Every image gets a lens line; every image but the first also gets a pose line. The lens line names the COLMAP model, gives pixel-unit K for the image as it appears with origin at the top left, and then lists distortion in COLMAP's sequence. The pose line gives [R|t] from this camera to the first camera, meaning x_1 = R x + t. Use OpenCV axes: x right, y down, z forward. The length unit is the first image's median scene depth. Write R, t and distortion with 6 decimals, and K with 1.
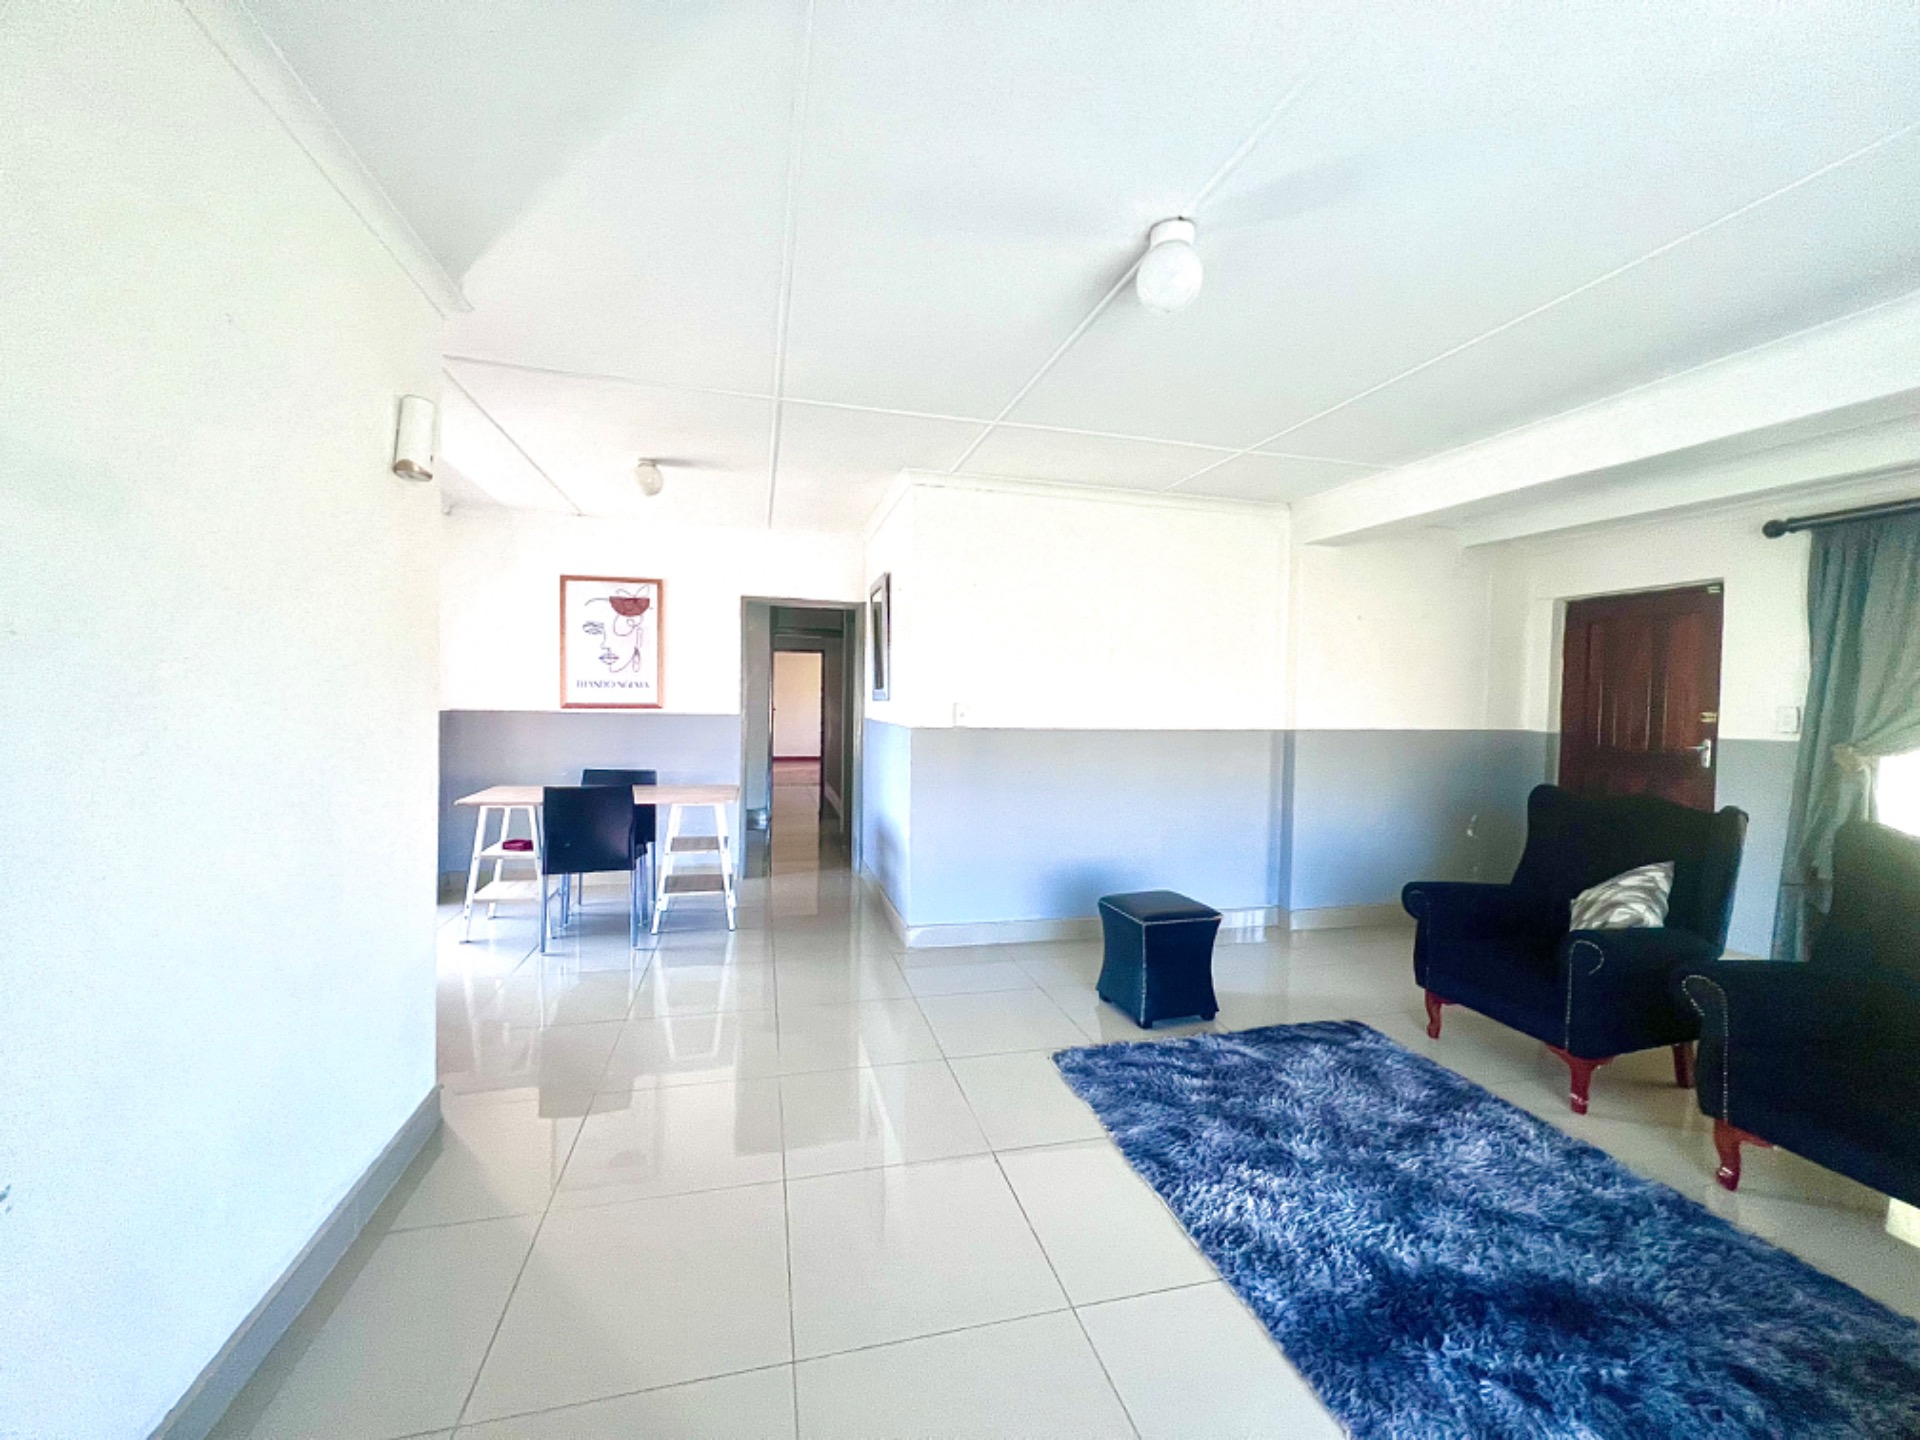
lens RADIAL K [[769.3, 0, 954.7], [0, 769.3, 723.9], [0, 0, 1]] dist [0.007429, -0.000173]
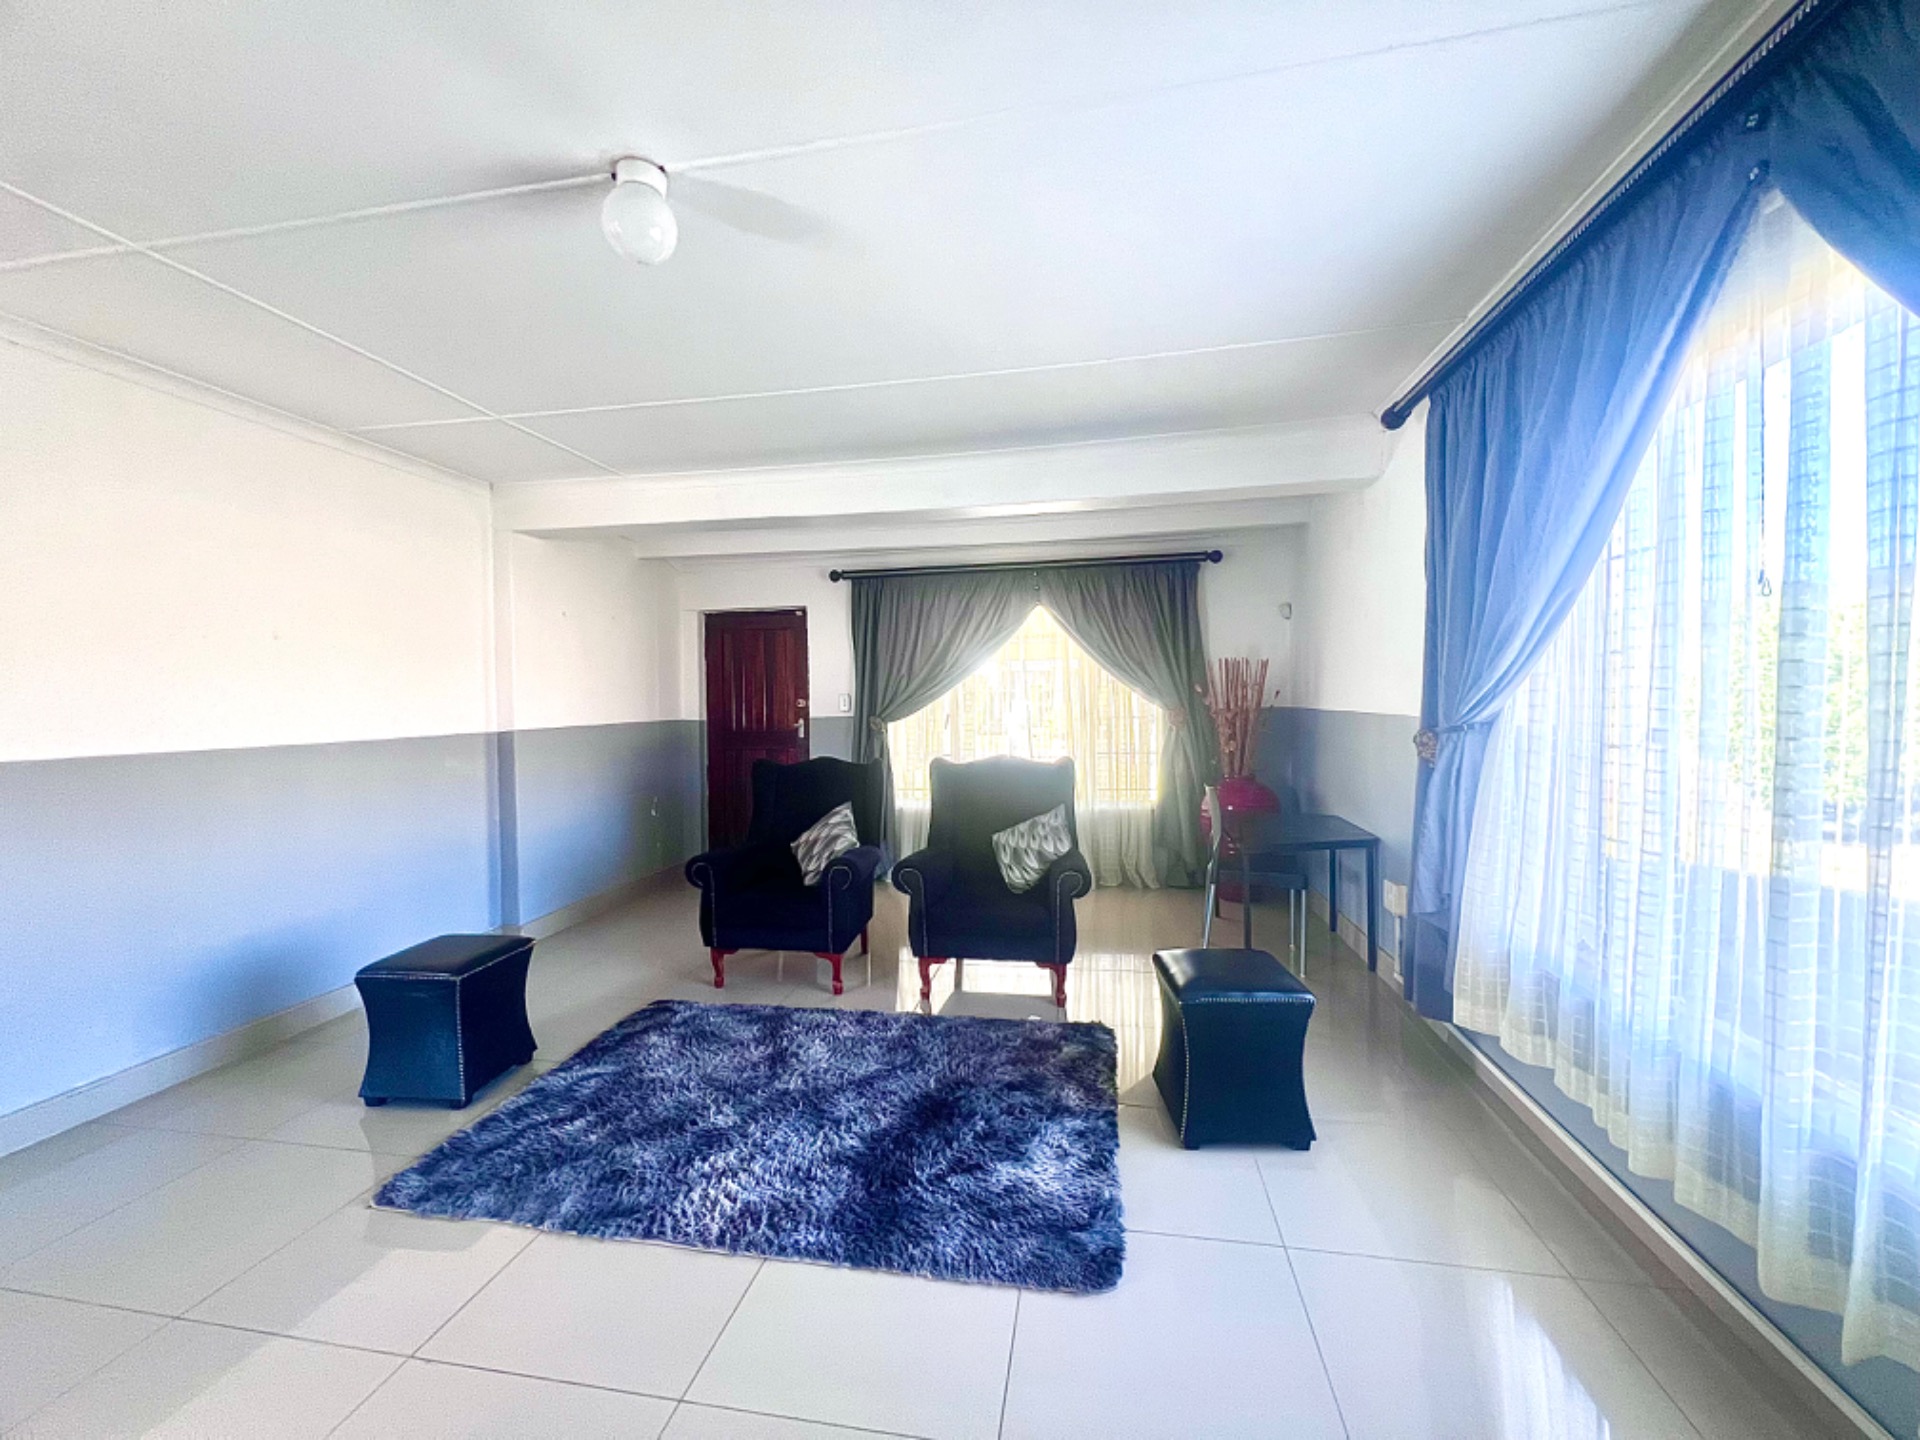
lens RADIAL K [[772.0, 0, 954.6], [0, 772.0, 721.7], [0, 0, 1]] dist [-0.001268, -0.000599]
pose [[0.428519, -0.051914, 0.902040, -0.287899], [0.057299, 0.997900, 0.030211, -0.001374], [-0.901714, 0.038740, 0.430593, 0.211901]]
